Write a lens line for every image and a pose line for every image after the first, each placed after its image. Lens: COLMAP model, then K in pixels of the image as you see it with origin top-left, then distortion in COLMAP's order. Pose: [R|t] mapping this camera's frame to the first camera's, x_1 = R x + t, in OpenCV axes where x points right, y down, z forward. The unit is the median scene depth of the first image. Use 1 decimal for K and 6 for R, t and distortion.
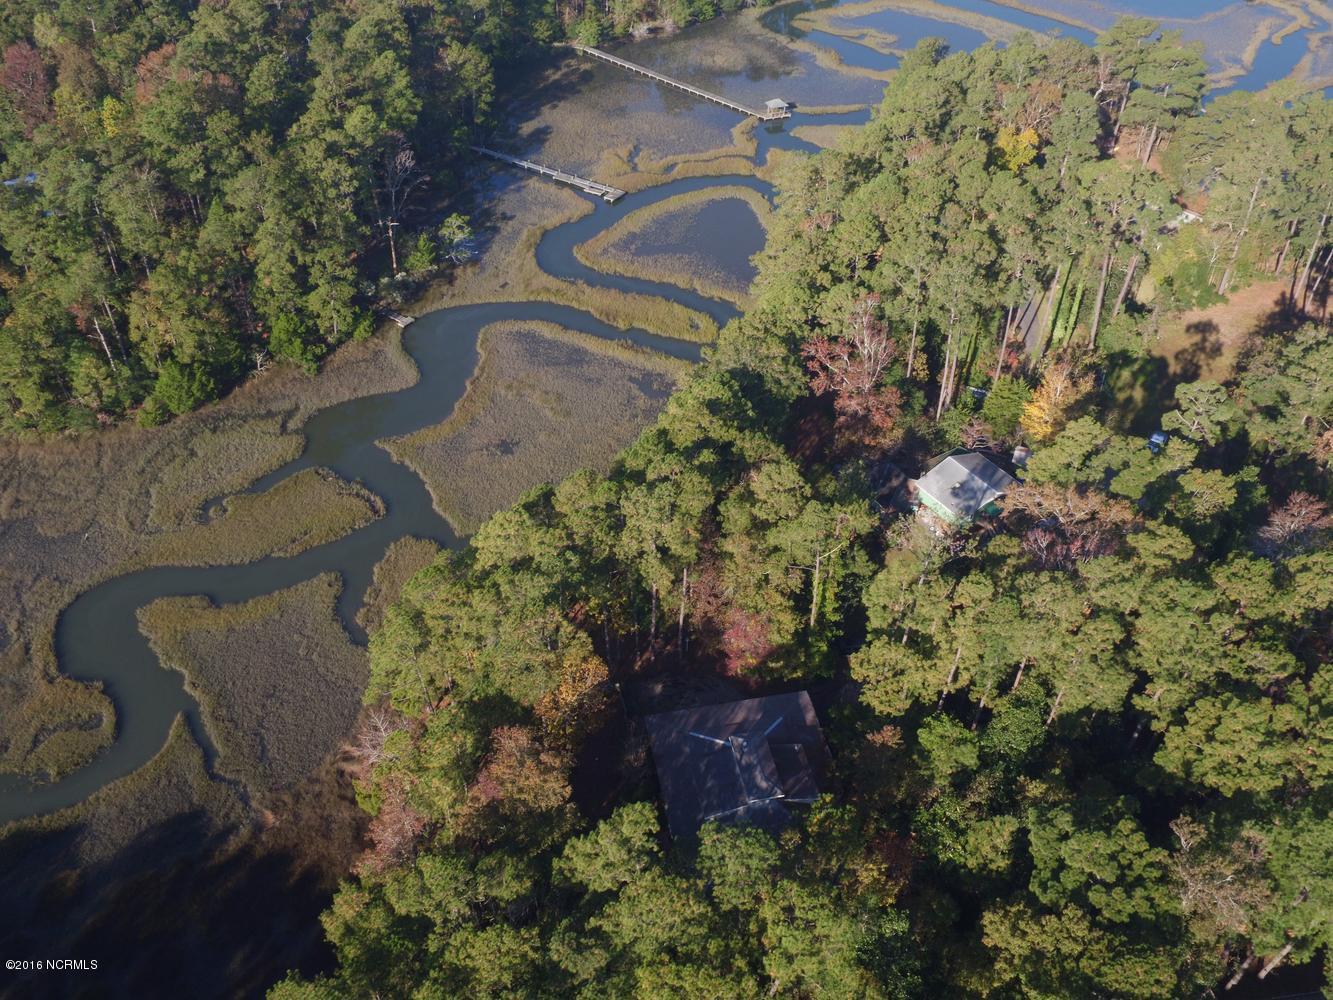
lens RADIAL K [[1153.5, 0, 666.5], [0, 1153.5, 500.0], [0, 0, 1]] dist [-0.005458, 0.000876]
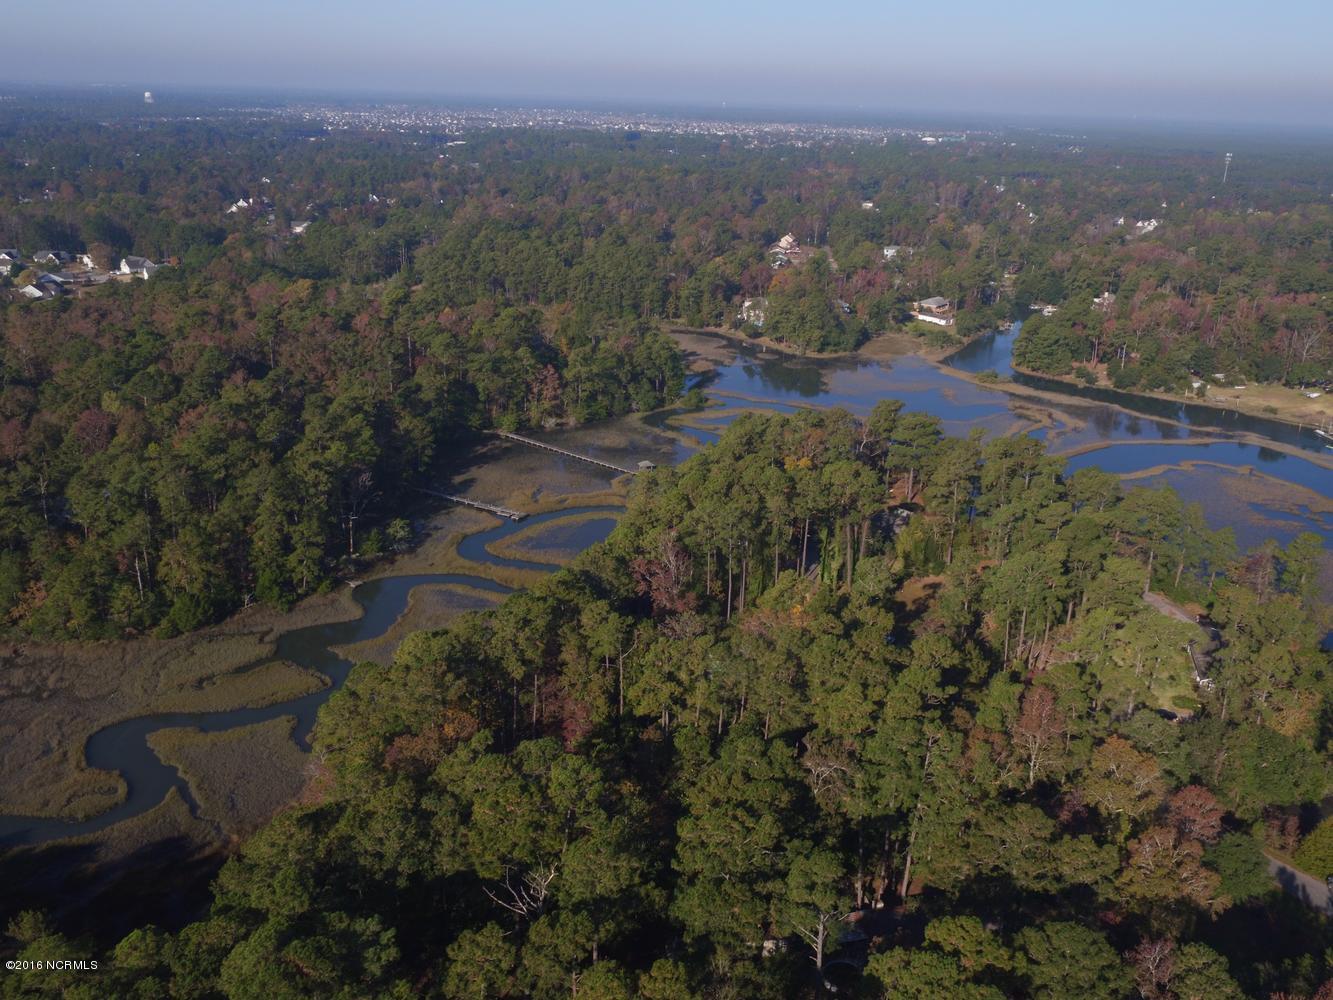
lens RADIAL K [[1153.5, 0, 666.5], [0, 1153.5, 500.0], [0, 0, 1]] dist [-0.005458, 0.000876]
pose [[0.998913, 0.001305, 0.046586, 0.080305], [0.016438, 0.925506, -0.378377, 0.290844], [-0.043609, 0.378731, 0.924479, -0.330114]]
